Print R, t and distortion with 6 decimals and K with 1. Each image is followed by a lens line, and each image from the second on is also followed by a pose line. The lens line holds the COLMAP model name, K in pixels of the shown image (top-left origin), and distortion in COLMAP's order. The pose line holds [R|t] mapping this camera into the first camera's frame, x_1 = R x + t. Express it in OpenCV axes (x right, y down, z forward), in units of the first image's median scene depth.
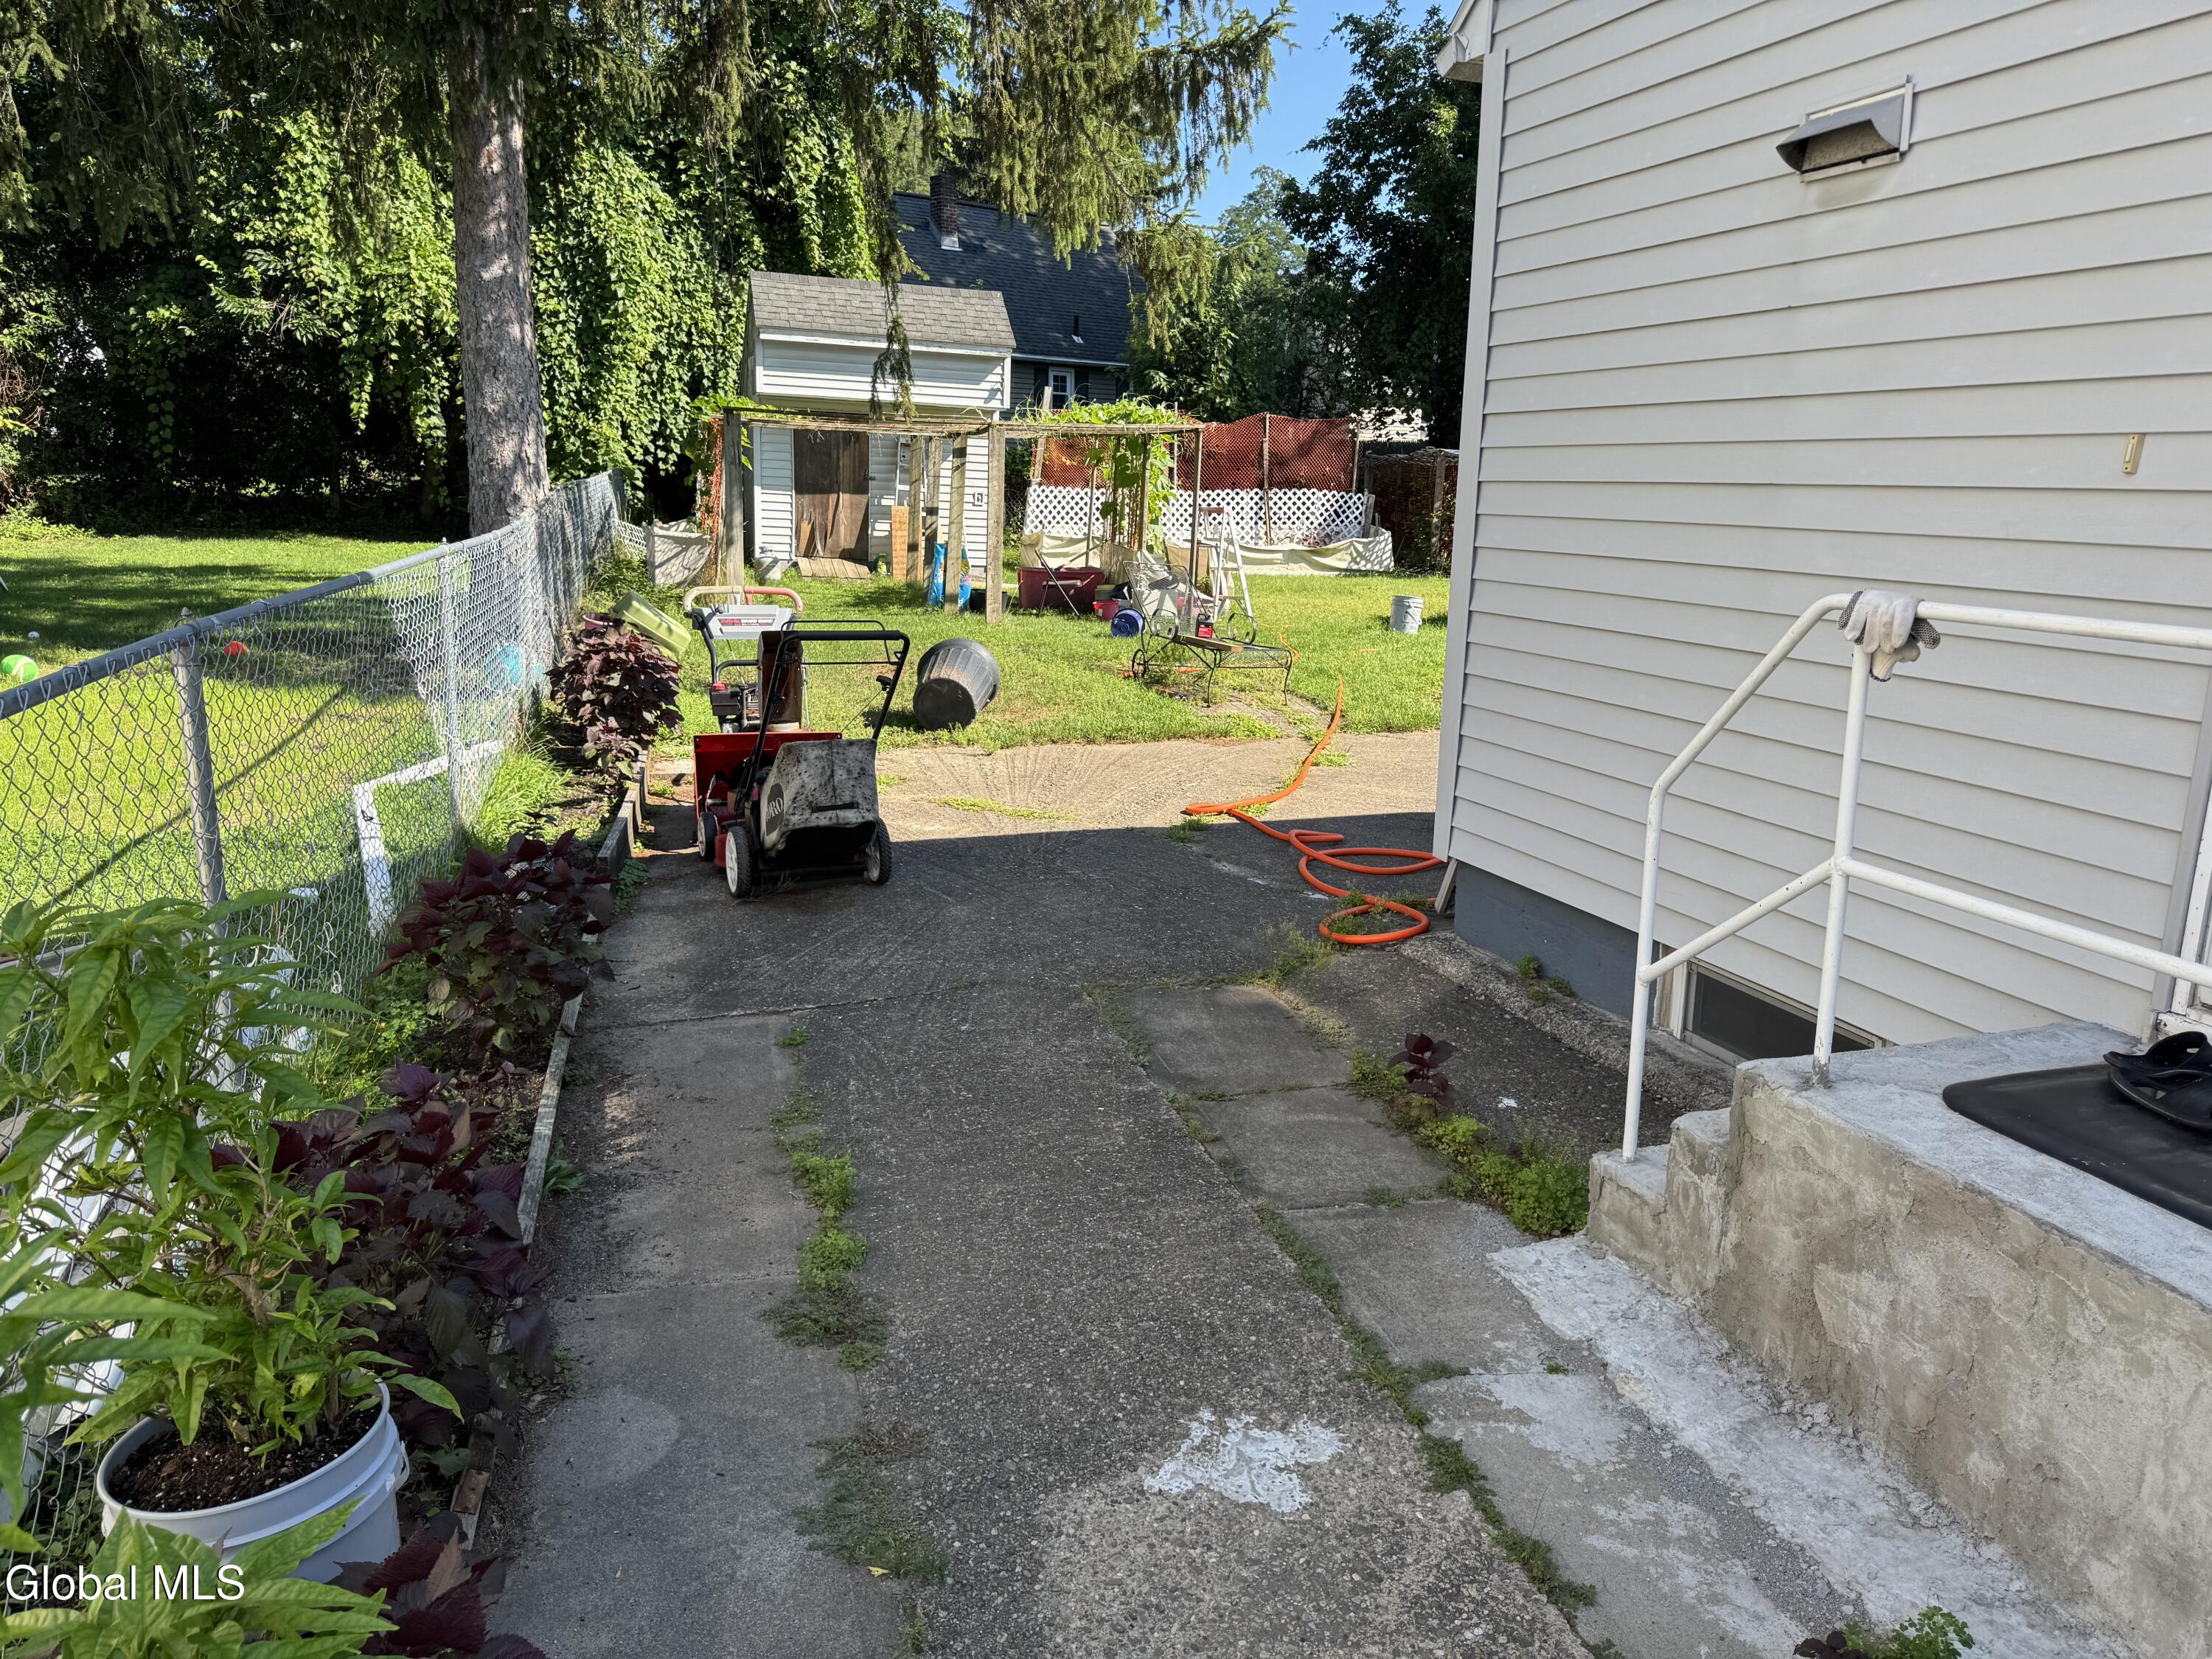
lens RADIAL K [[1509.1, 0, 1106.0], [0, 1509.1, 829.5], [0, 0, 1]] dist [0.010452, -0.000274]
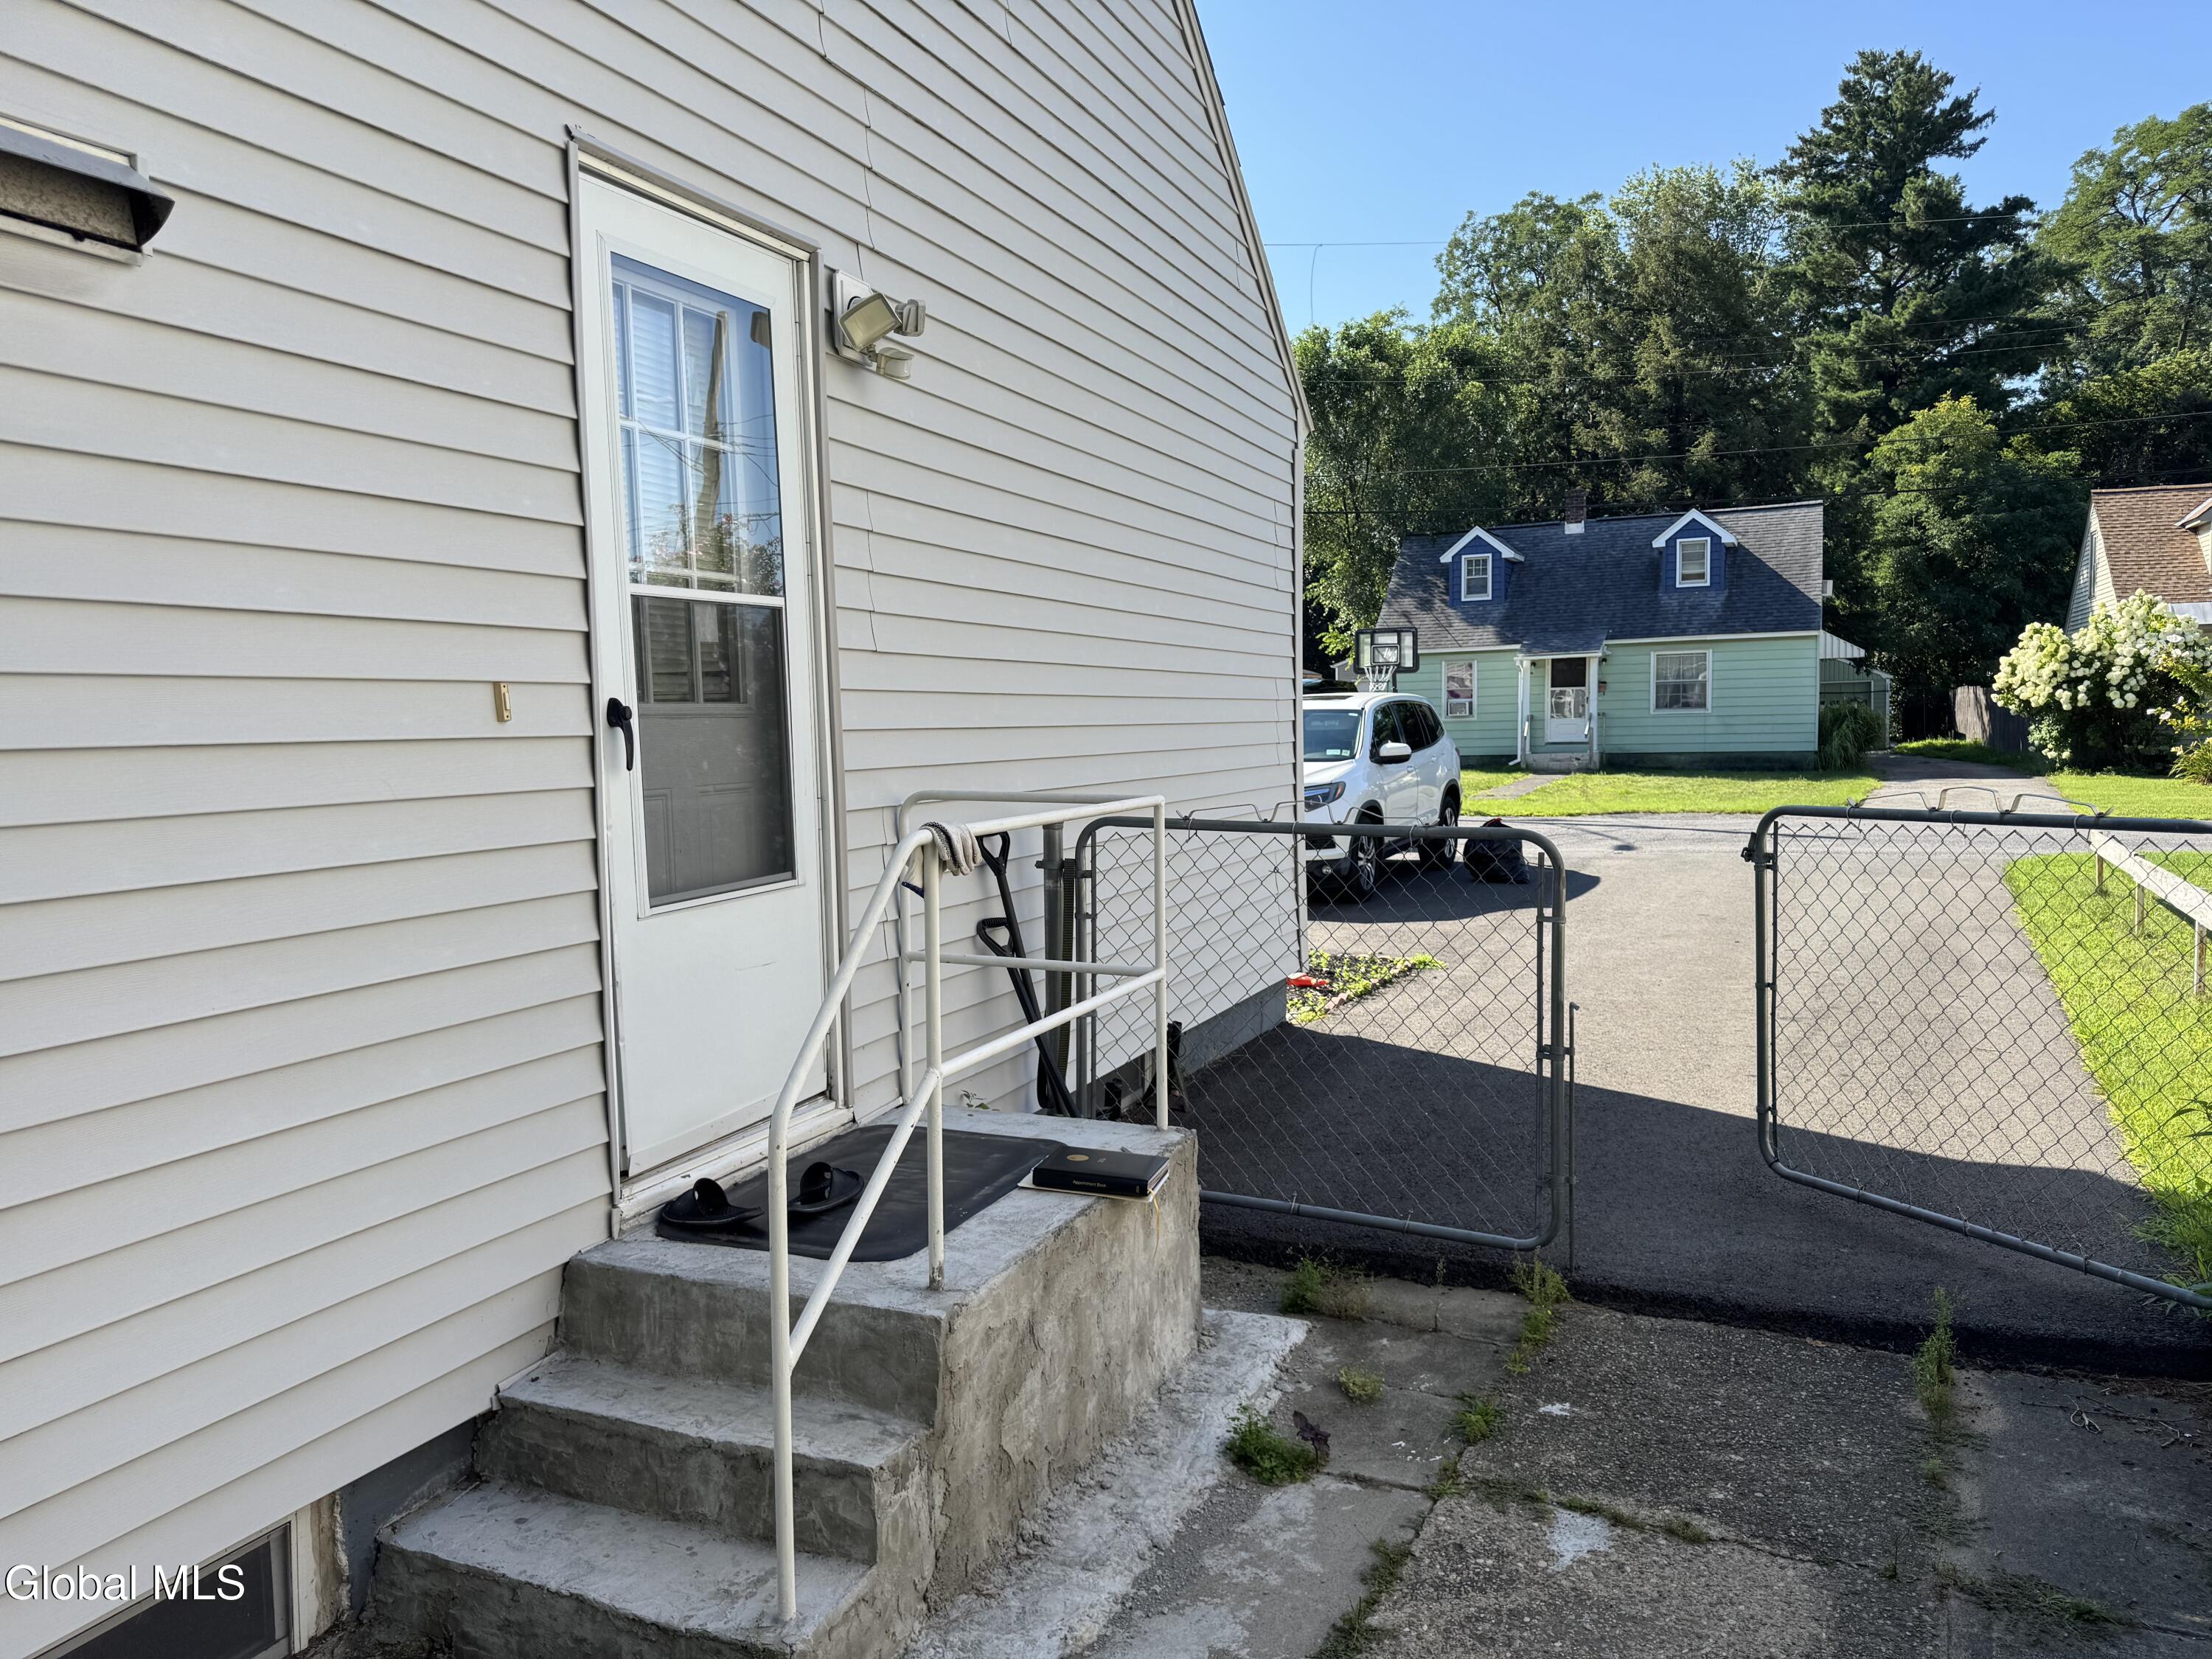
lens RADIAL K [[1509.1, 0, 1106.0], [0, 1509.1, 829.5], [0, 0, 1]] dist [0.010452, -0.000274]
pose [[-0.718690, -0.050517, 0.693493, -0.052653], [0.163261, 0.957216, 0.238920, -0.059488], [-0.675892, 0.284930, -0.679694, 0.250472]]
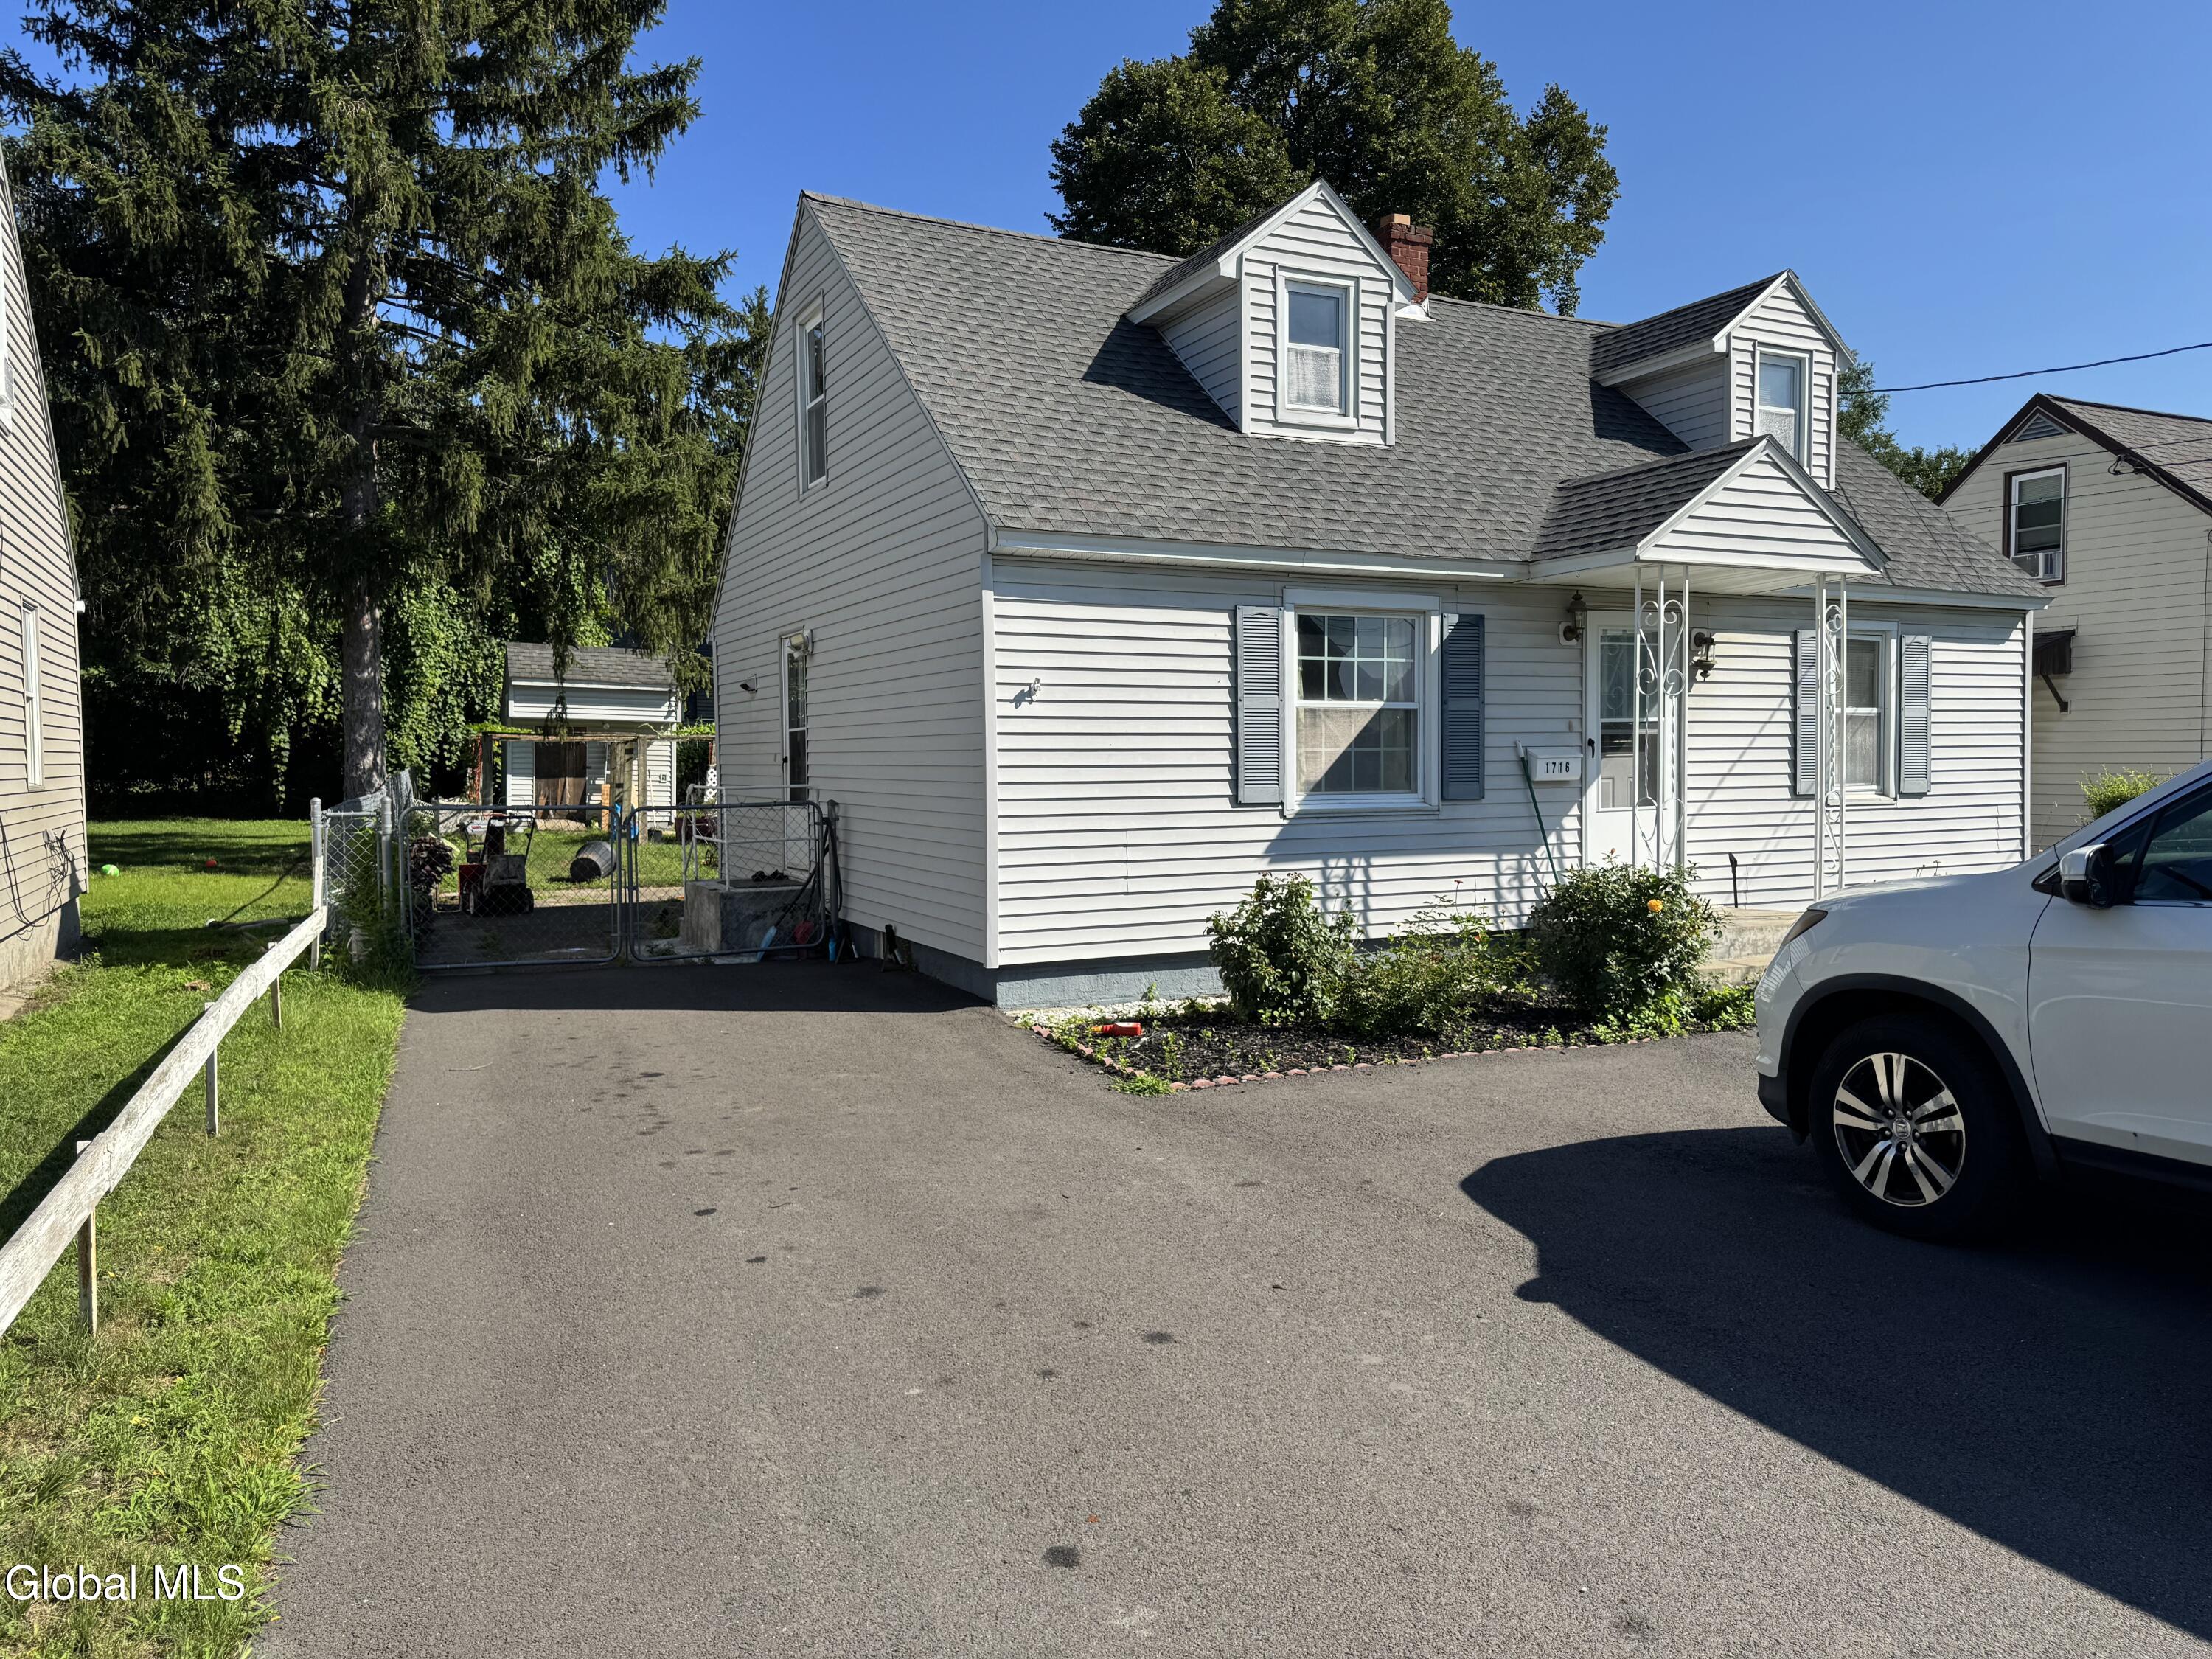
lens RADIAL K [[1549.3, 0, 1106.0], [0, 1549.3, 829.5], [0, 0, 1]] dist [0.183238, -0.381835]
pose [[0.992403, -0.031689, 0.118876, 0.180863], [0.052769, 0.982503, -0.178618, 0.148392], [-0.111136, 0.183534, 0.976711, -0.633553]]
